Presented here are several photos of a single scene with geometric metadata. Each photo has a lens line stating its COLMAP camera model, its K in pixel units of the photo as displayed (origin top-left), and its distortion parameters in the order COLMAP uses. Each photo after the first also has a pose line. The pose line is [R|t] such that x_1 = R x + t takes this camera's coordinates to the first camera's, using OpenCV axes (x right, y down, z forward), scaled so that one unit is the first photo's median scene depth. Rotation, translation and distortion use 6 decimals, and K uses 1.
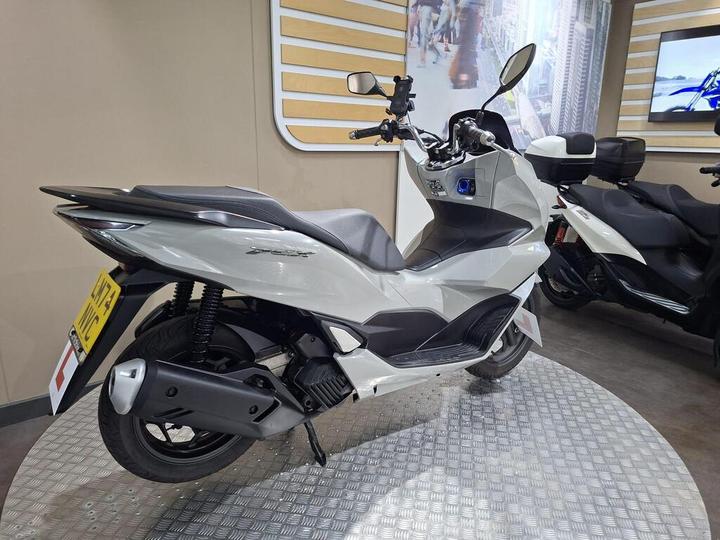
lens RADIAL K [[516.6, 0, 355.8], [0, 516.6, 287.7], [0, 0, 1]] dist [0.027897, -0.035260]
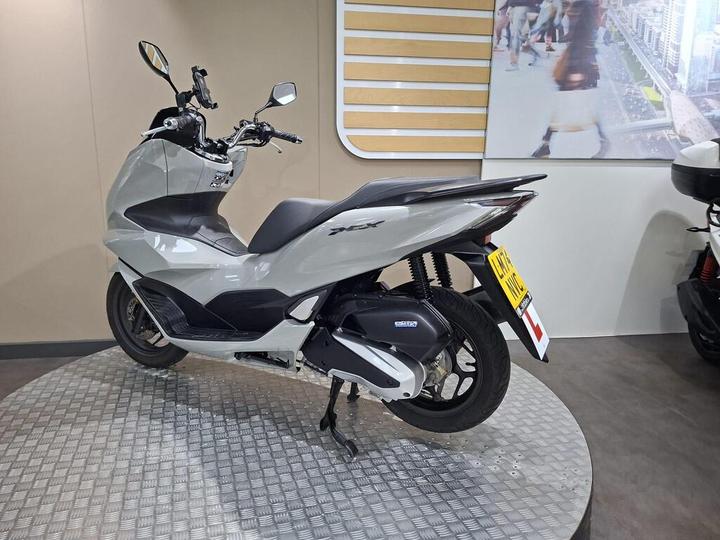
lens RADIAL K [[516.6, 0, 354.0], [0, 516.6, 276.6], [0, 0, 1]] dist [0.027897, -0.035260]
pose [[0.866644, 0.102470, -0.488292, 0.369996], [-0.131045, 0.991071, -0.024607, 0.003352], [0.481410, 0.085314, 0.872334, 0.076634]]
